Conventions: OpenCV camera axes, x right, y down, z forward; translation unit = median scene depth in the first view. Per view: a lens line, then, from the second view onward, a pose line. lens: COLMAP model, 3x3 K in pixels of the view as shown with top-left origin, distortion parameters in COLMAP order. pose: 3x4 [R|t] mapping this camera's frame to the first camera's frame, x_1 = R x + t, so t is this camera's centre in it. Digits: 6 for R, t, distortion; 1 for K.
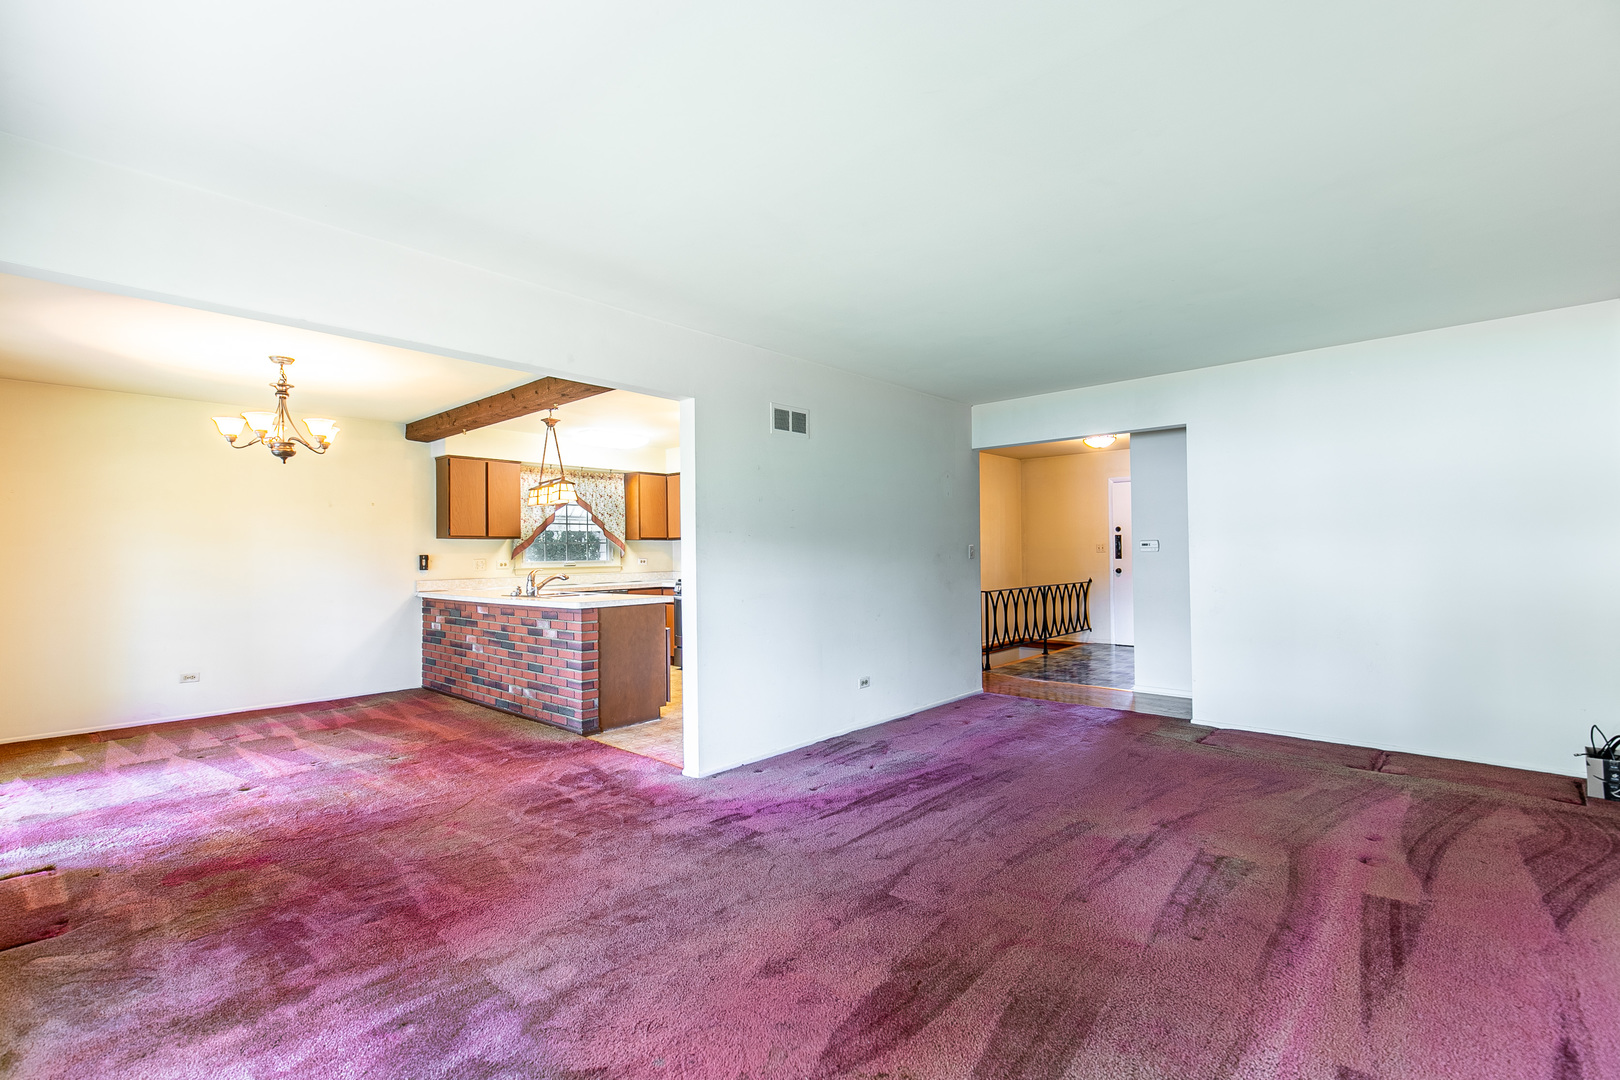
lens RADIAL K [[718.4, 0, 813.7], [0, 718.4, 545.1], [0, 0, 1]] dist [0.002386, -0.000601]
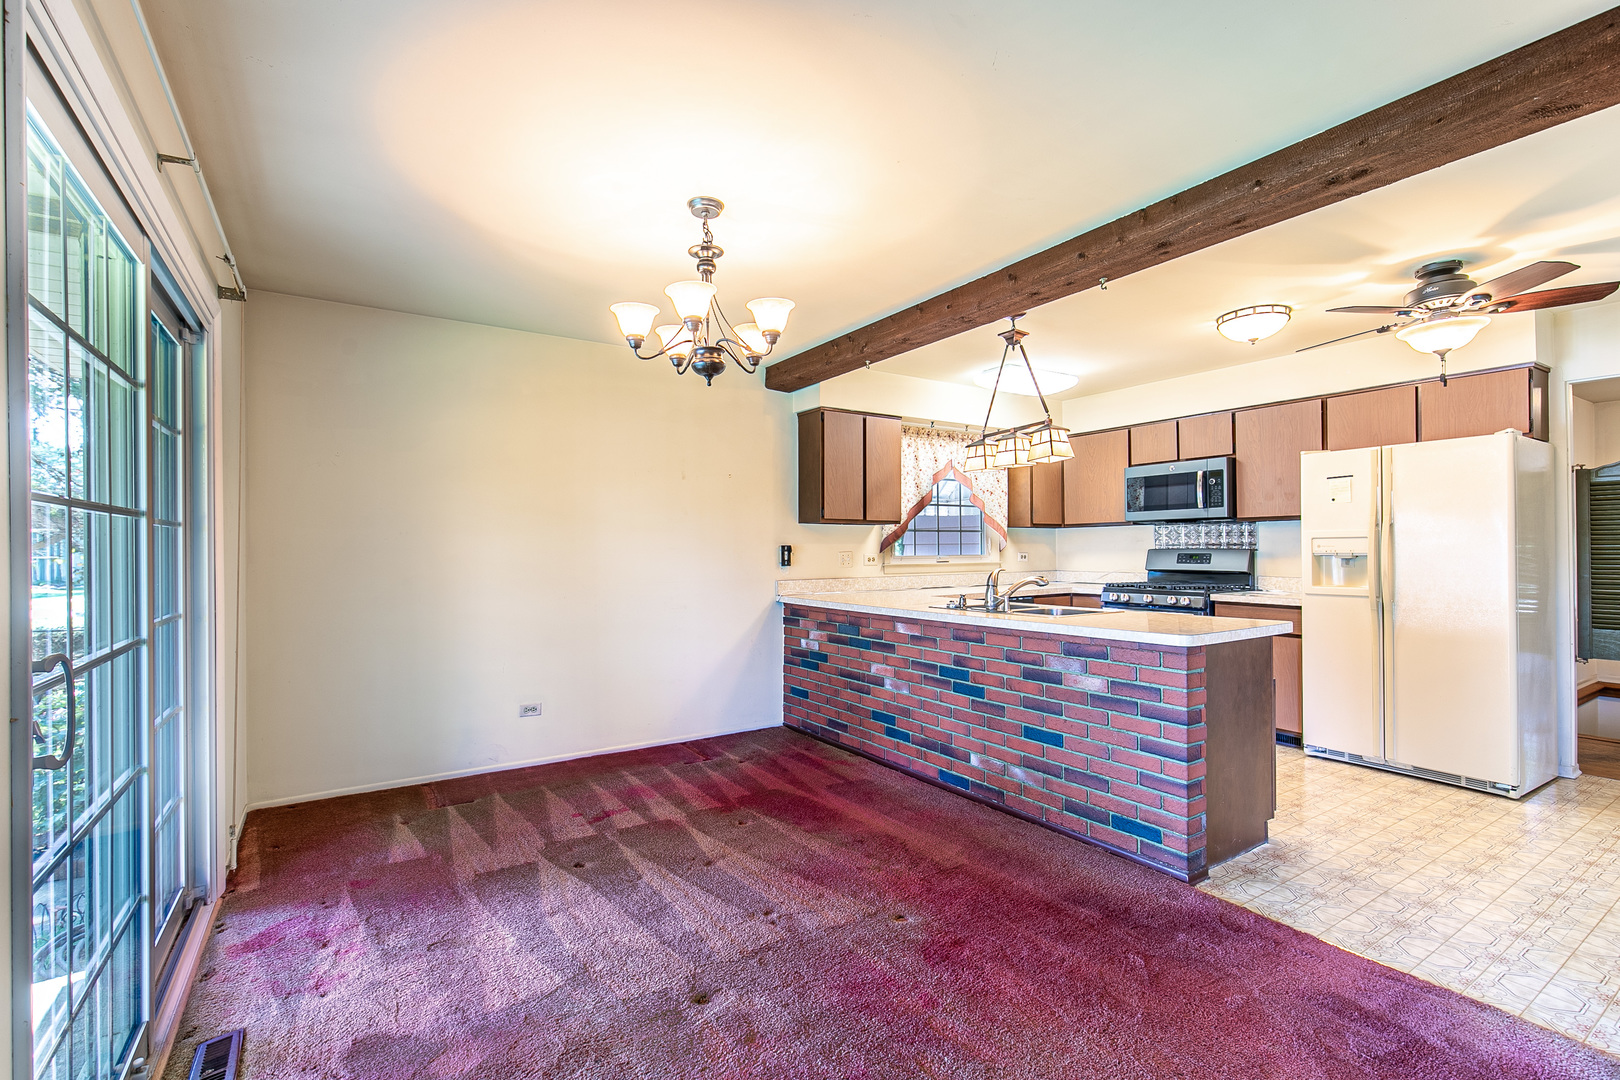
lens RADIAL K [[718.4, 0, 813.7], [0, 718.4, 545.1], [0, 0, 1]] dist [0.002386, -0.000601]
pose [[0.967334, 0.005399, -0.253447, -0.376813], [-0.003262, 0.999955, 0.008852, 0.007857], [0.253483, -0.007736, 0.967309, 0.340625]]
